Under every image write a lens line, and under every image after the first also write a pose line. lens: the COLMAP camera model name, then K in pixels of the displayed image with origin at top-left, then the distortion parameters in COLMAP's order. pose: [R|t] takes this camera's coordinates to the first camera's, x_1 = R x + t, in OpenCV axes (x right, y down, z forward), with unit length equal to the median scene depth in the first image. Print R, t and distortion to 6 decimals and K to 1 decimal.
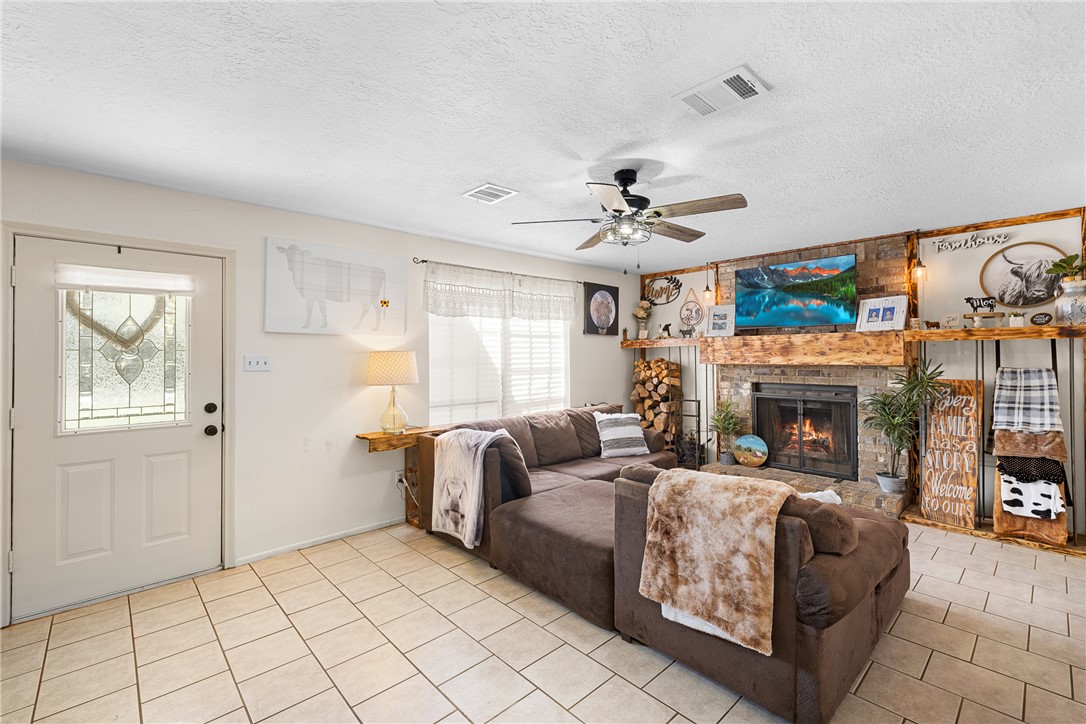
lens RADIAL K [[467.5, 0, 542.1], [0, 467.5, 357.2], [0, 0, 1]] dist [-0.000389, -0.000286]
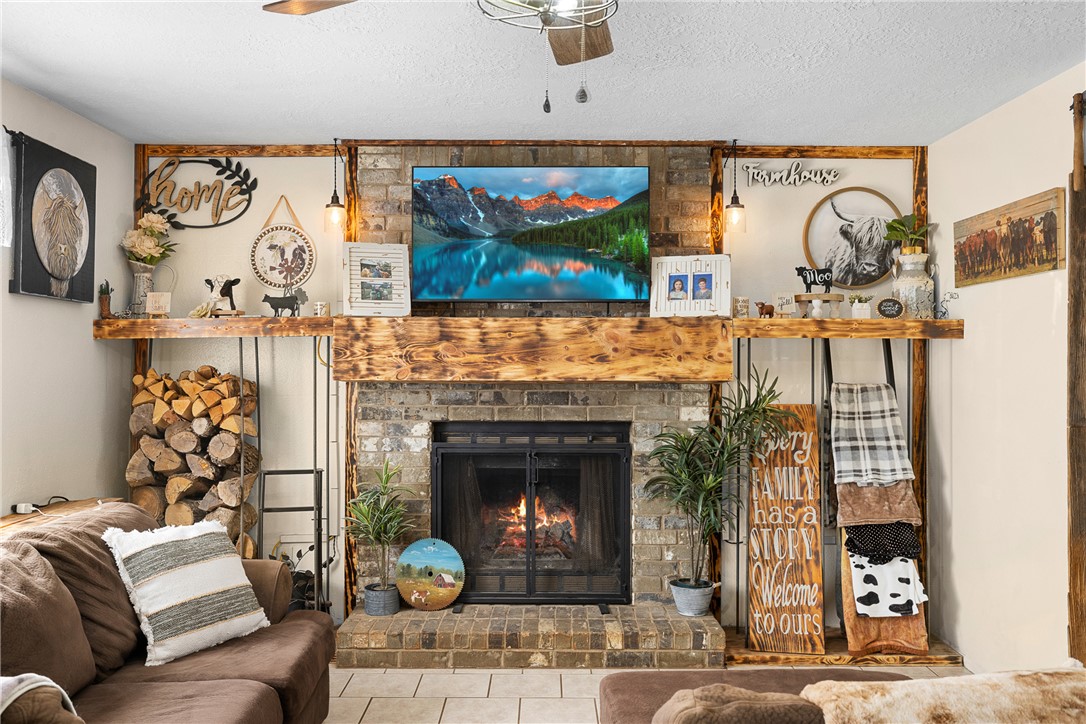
lens RADIAL K [[980.4, 0, 543.2], [0, 980.4, 362.4], [0, 0, 1]] dist [-0.004334, -0.009544]
pose [[0.682263, 0.004874, 0.731090, -0.196665], [-0.003953, 0.999988, -0.002977, -0.000348], [-0.731096, -0.000859, 0.682274, 0.327910]]
